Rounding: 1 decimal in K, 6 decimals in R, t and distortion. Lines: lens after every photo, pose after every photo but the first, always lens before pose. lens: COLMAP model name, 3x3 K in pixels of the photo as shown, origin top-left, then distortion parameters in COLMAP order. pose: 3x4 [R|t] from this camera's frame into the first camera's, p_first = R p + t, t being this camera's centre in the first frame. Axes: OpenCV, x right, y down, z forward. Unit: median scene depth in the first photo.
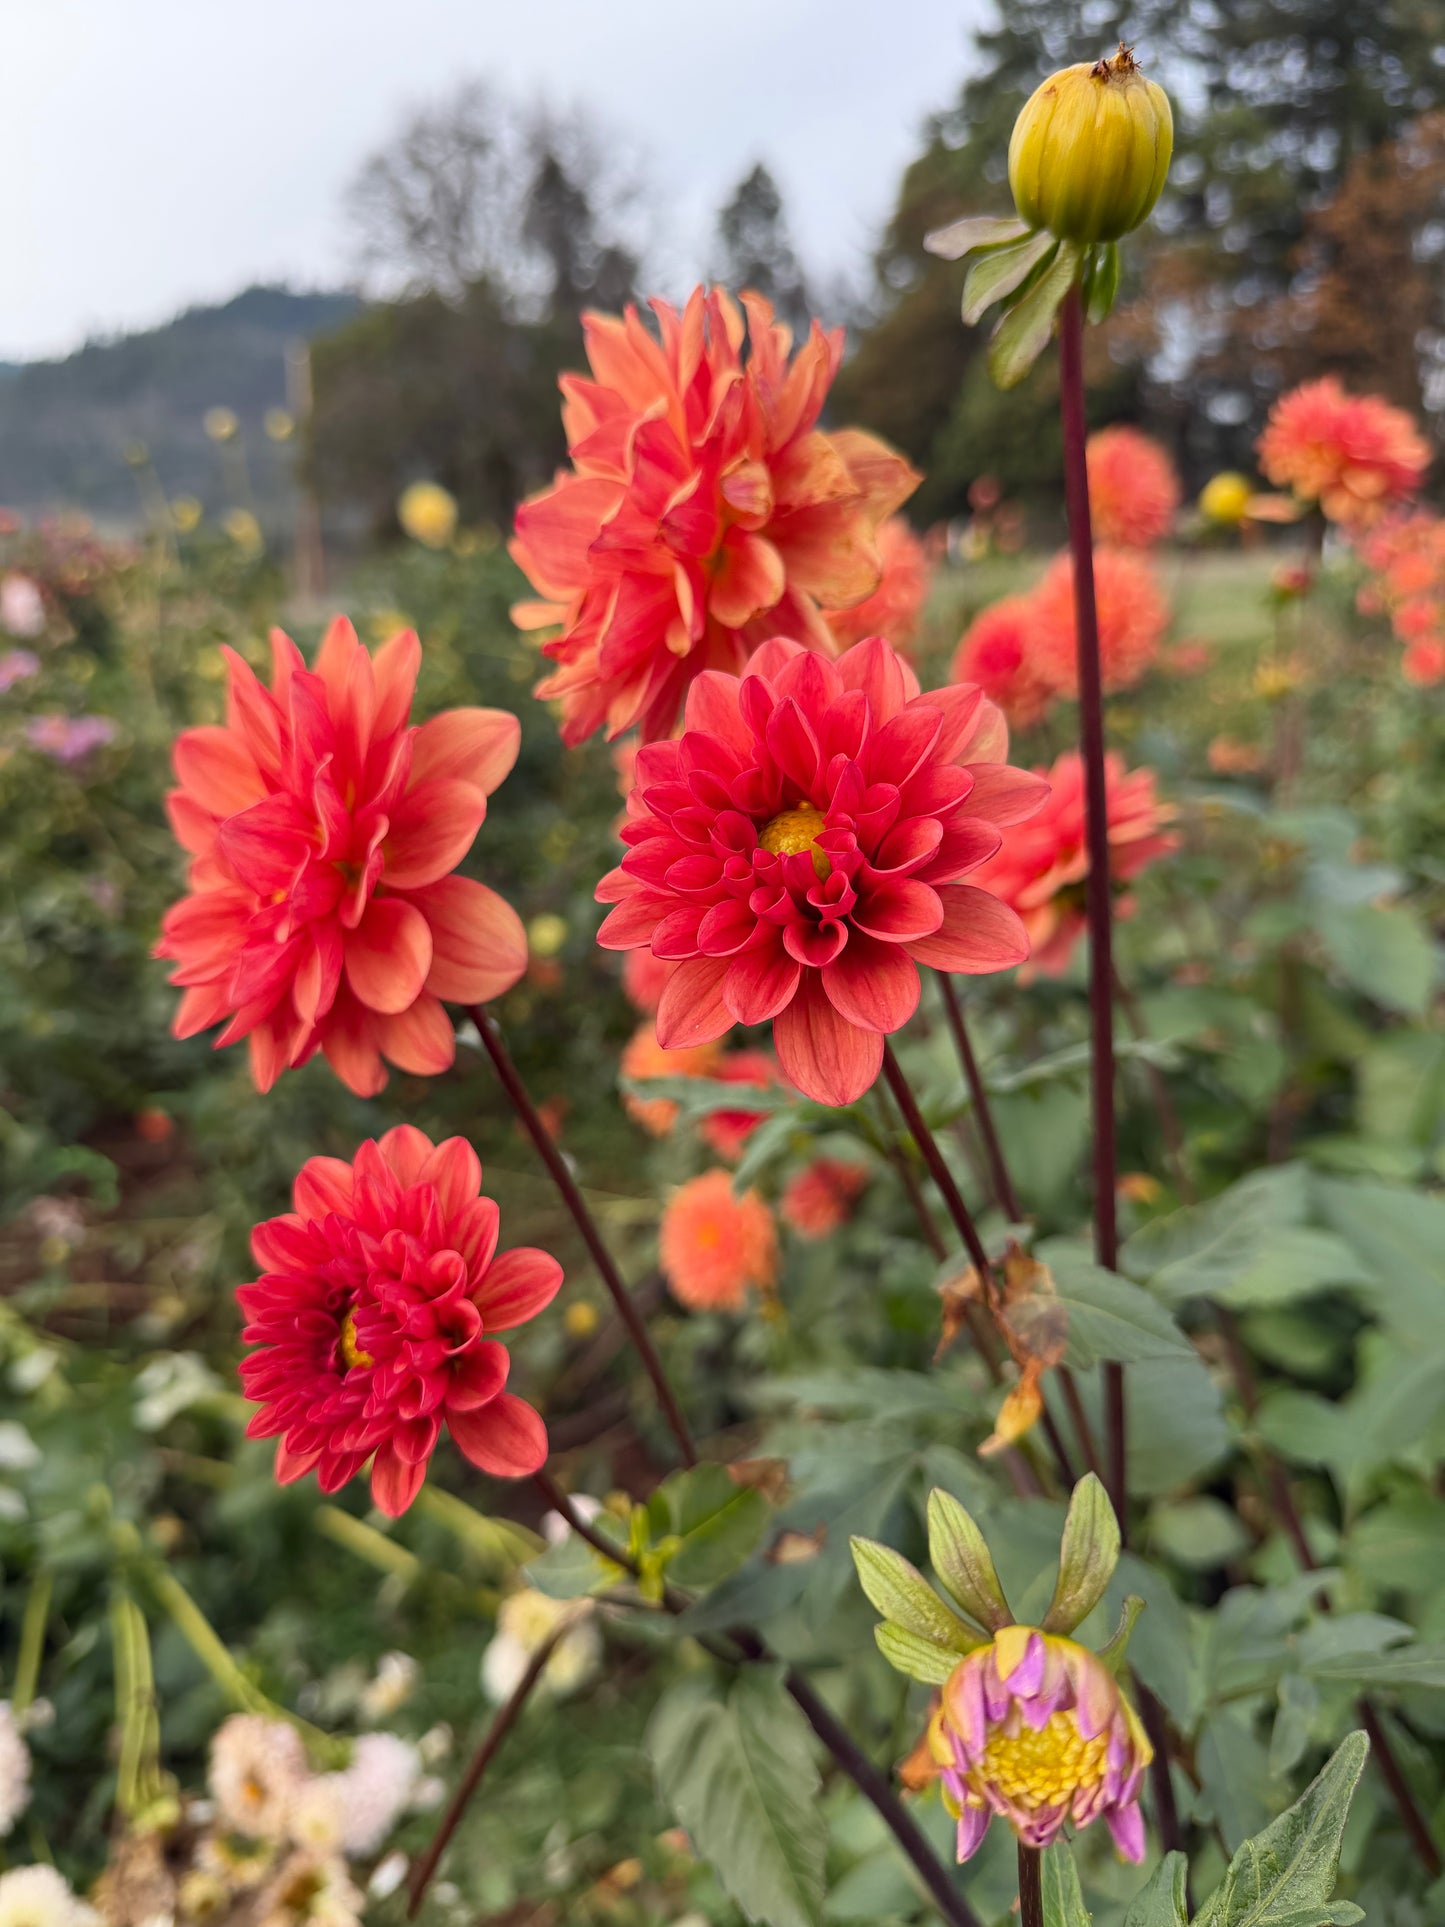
lens RADIAL K [[1425.9, 0, 715.8], [0, 1425.9, 948.0], [0, 0, 1]] dist [-0.037439, 0.000687]
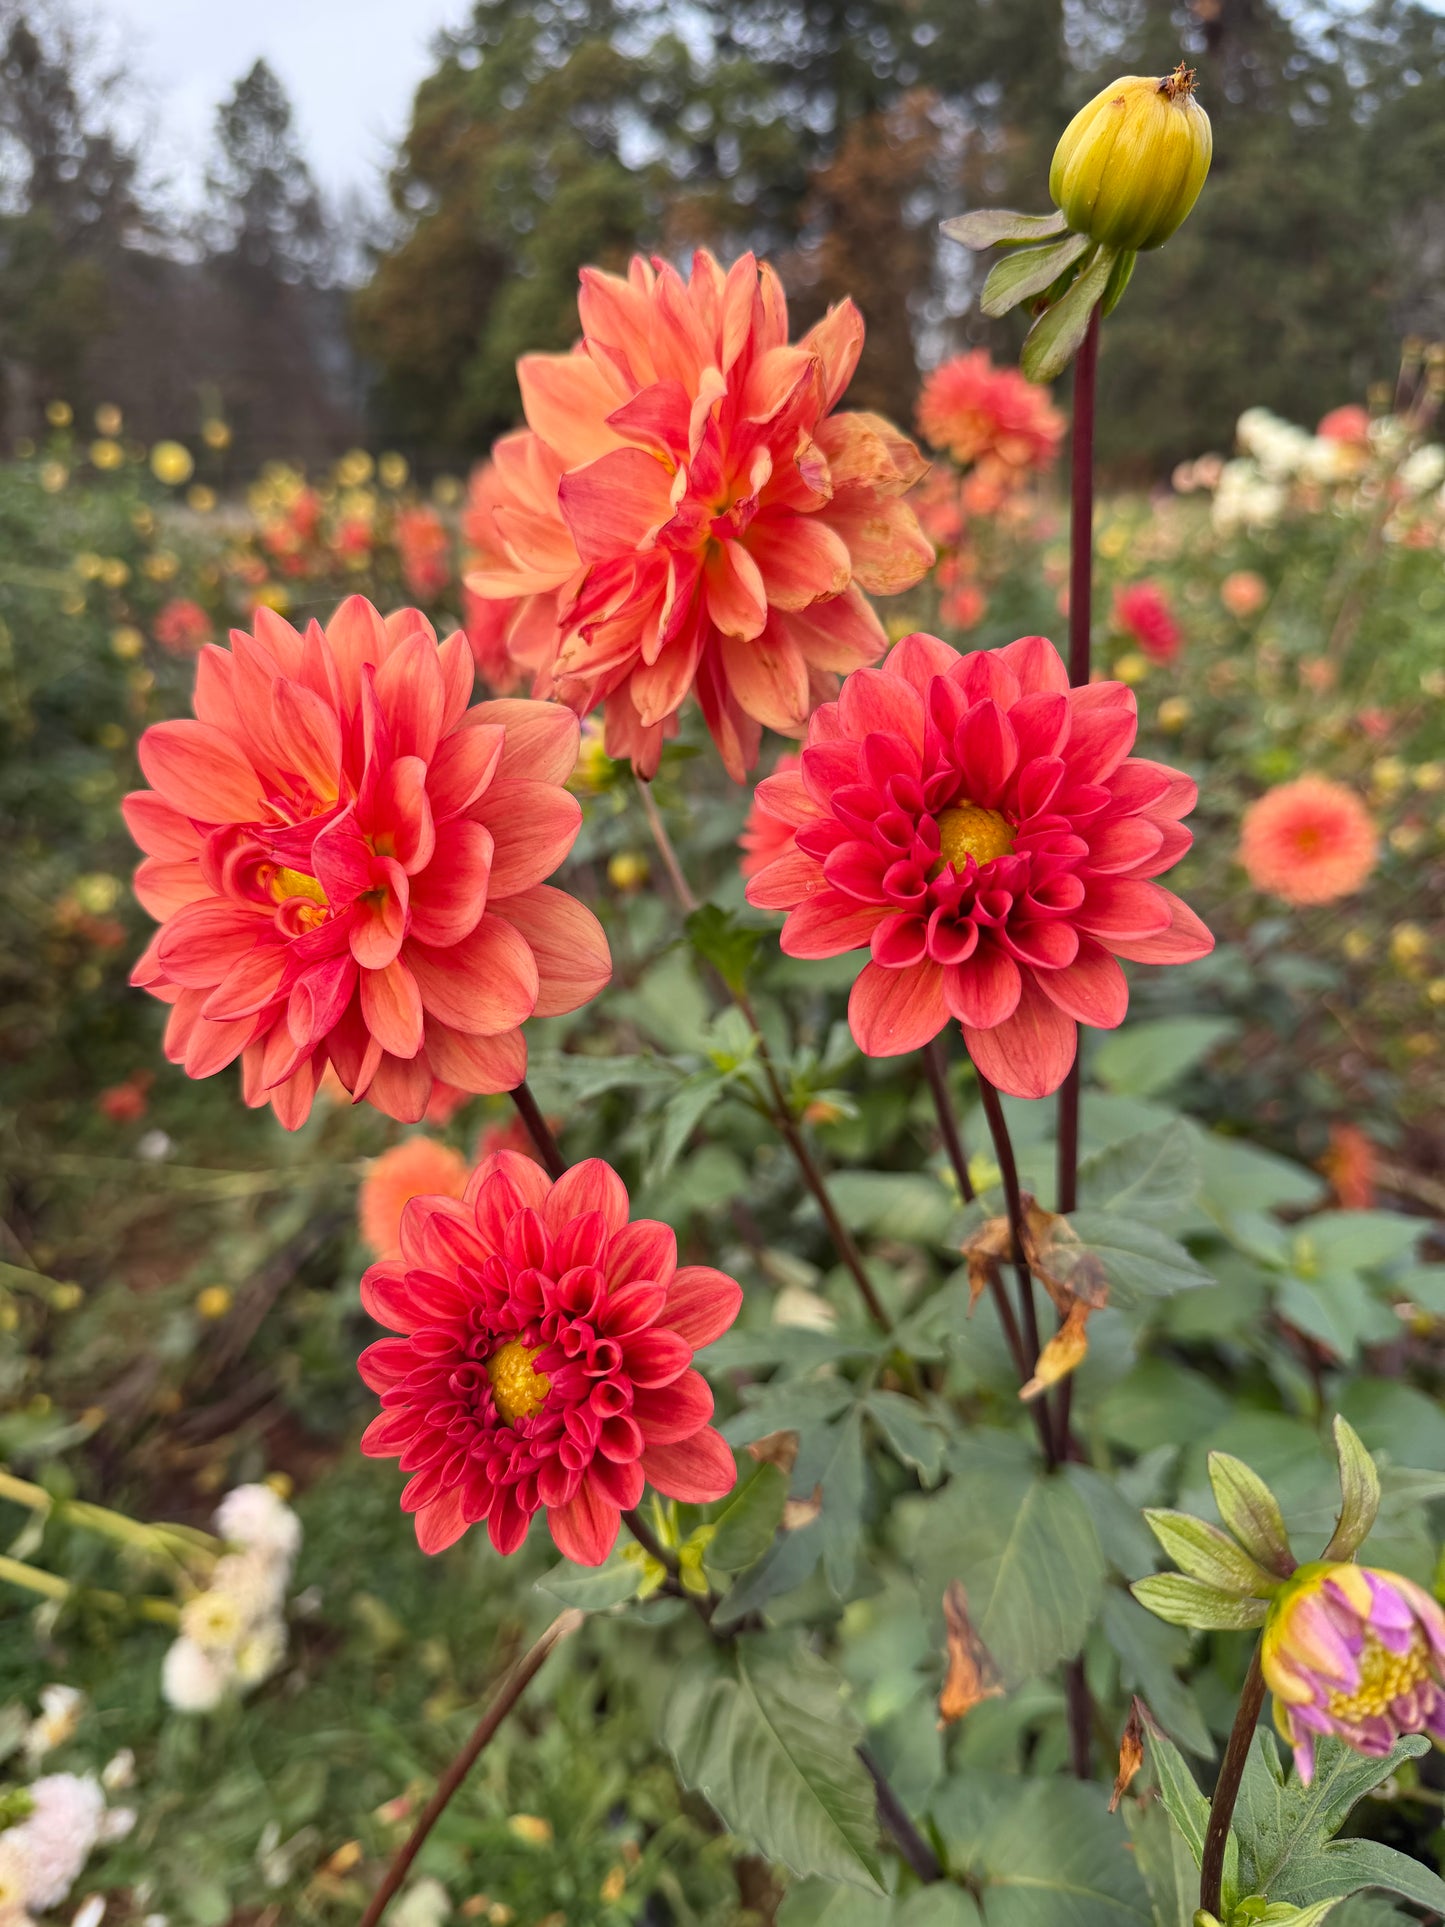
lens RADIAL K [[1425.9, 0, 686.4], [0, 1425.9, 952.1], [0, 0, 1]] dist [-0.037439, 0.000687]
pose [[0.951605, -0.059036, 0.301600, -0.336593], [0.044812, 0.997542, 0.053873, -0.044212], [-0.304039, -0.037751, 0.951911, 0.072021]]
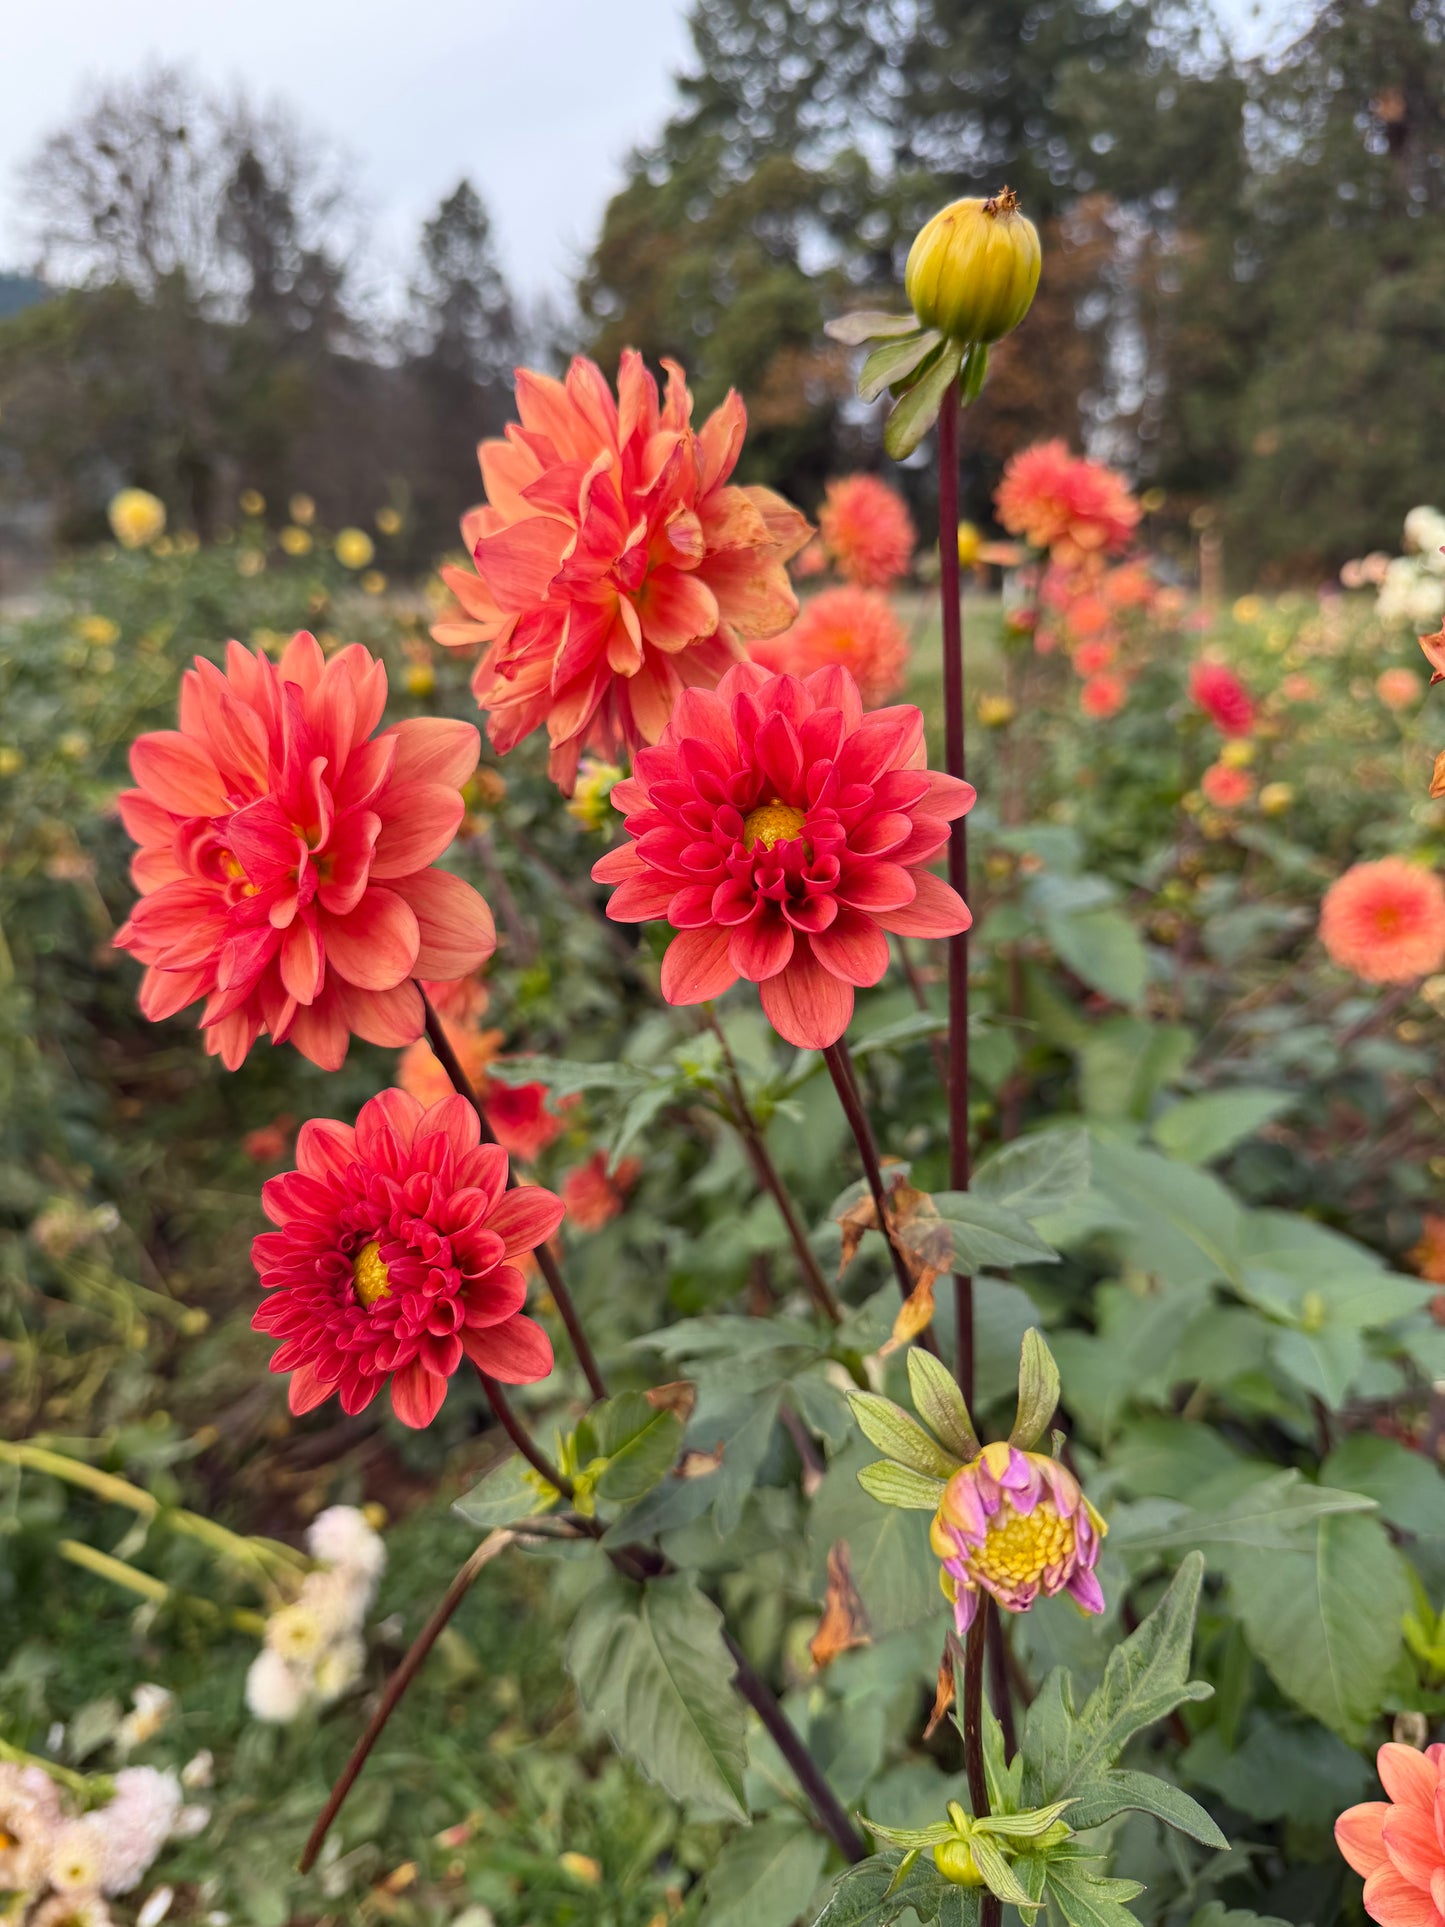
lens RADIAL K [[1425.9, 0, 697.9], [0, 1425.9, 949.1], [0, 0, 1]] dist [-0.037439, 0.000687]
pose [[0.980154, -0.006694, 0.198124, -0.181611], [0.009145, 0.999893, -0.011460, 0.027502], [-0.198026, 0.013045, 0.980110, -0.123761]]
